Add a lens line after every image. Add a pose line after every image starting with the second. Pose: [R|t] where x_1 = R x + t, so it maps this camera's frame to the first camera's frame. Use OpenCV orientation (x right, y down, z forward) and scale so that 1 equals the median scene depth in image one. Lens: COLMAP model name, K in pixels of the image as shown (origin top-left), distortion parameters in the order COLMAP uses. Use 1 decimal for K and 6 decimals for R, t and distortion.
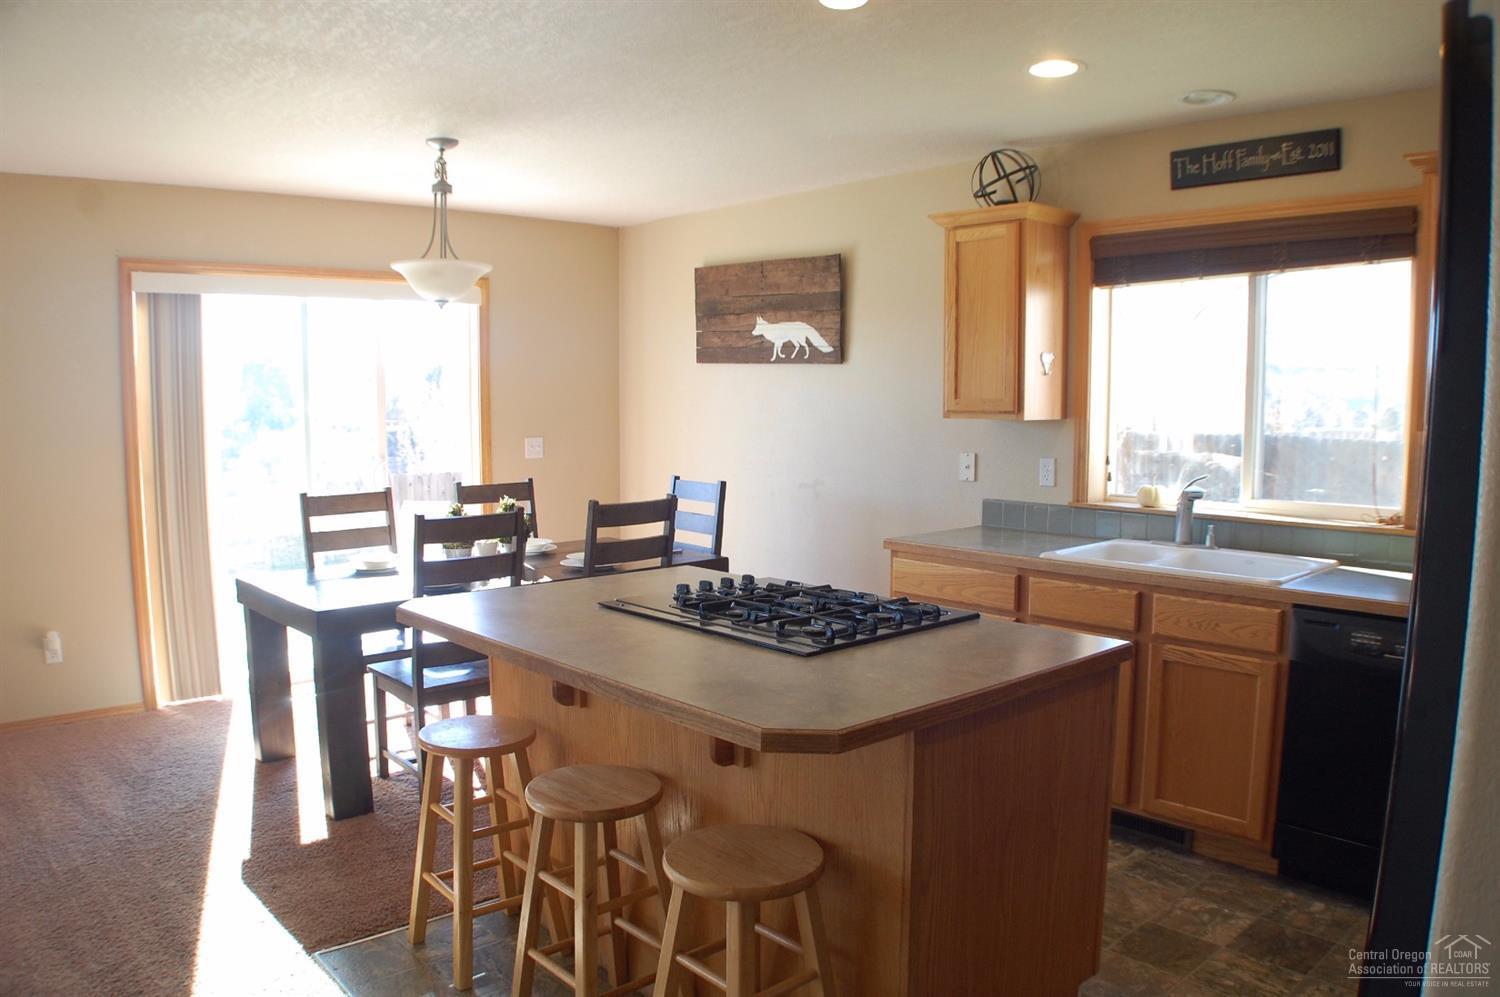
lens RADIAL K [[1113.2, 0, 694.7], [0, 1113.2, 513.0], [0, 0, 1]] dist [-0.145461, 0.027012]
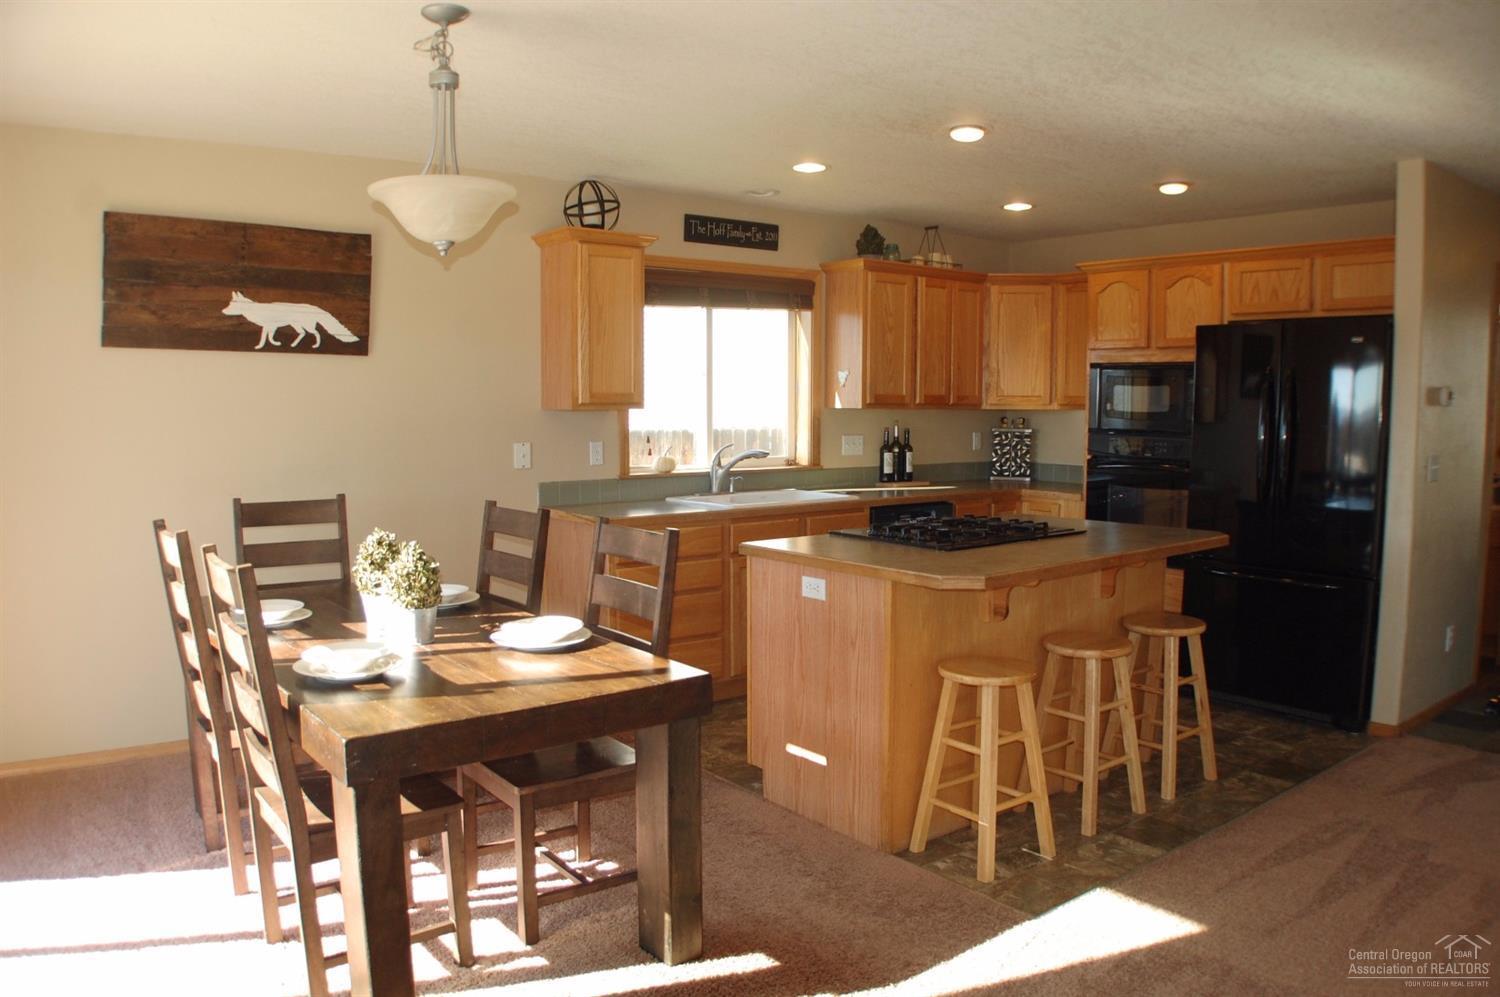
lens RADIAL K [[1113.2, 0, 751.3], [0, 1113.2, 544.6], [0, 0, 1]] dist [-0.145461, 0.027012]
pose [[0.024743, -0.119347, 0.992544, -0.955204], [0.108338, 0.987321, 0.116019, -0.065161], [-0.993806, 0.104659, 0.037359, 0.844747]]
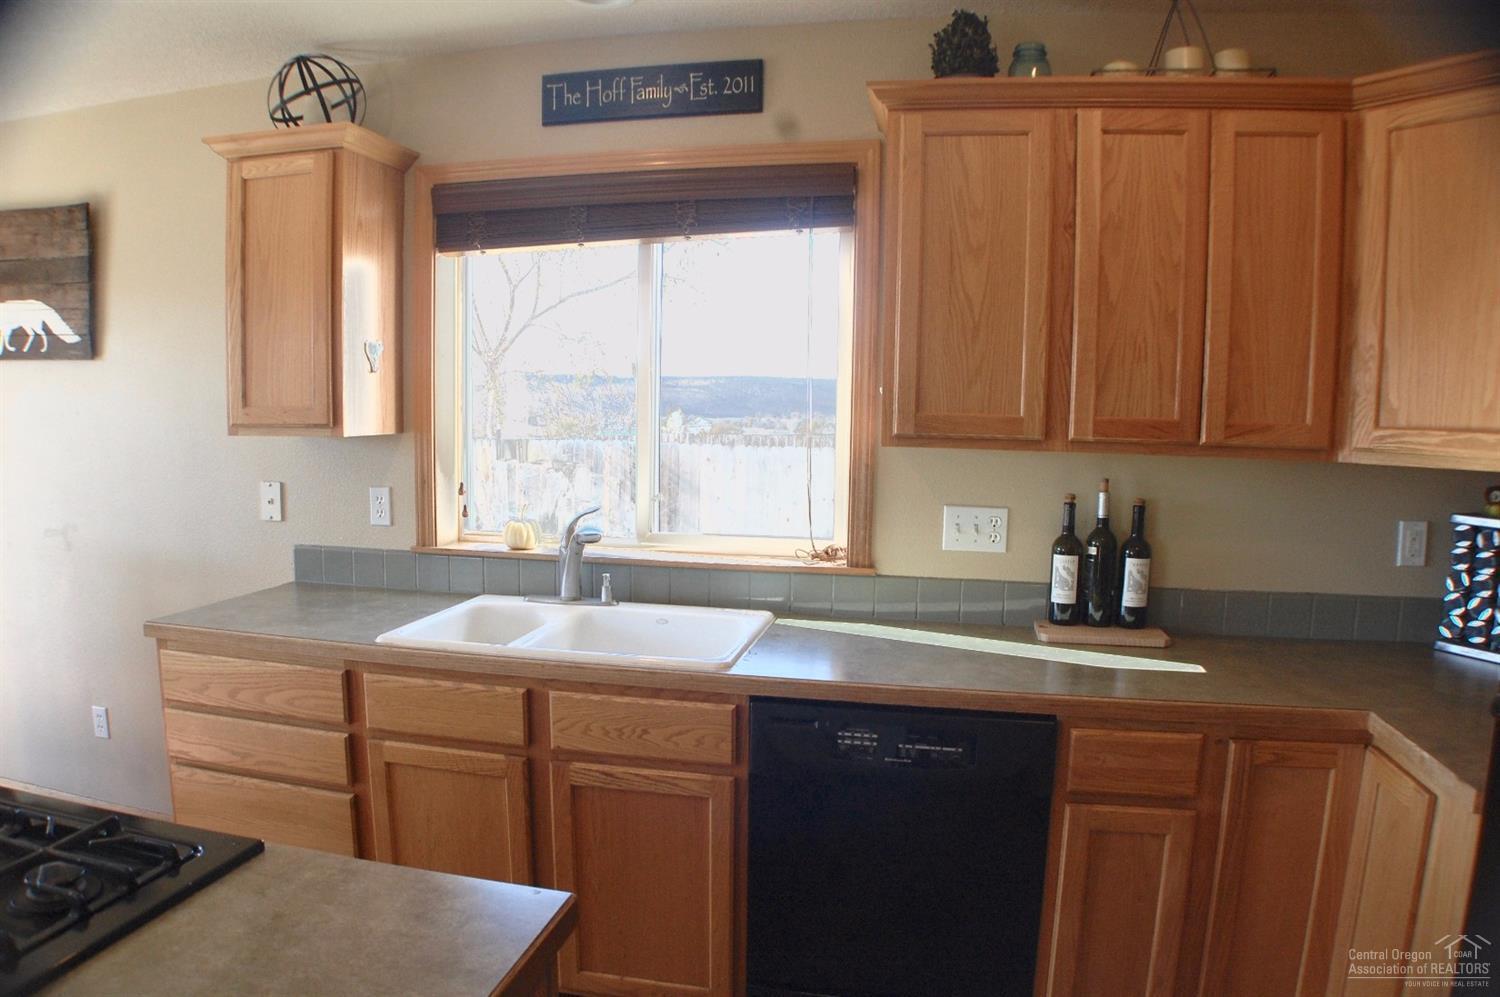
lens RADIAL K [[1007.0, 0, 750.6], [0, 1007.0, 507.1], [0, 0, 1]] dist [-0.160997, 0.018989]
pose [[0.785660, -0.049941, 0.616640, 0.118258], [0.050117, 0.998598, 0.017022, -0.037811], [-0.616625, 0.017531, 0.787061, 0.354103]]
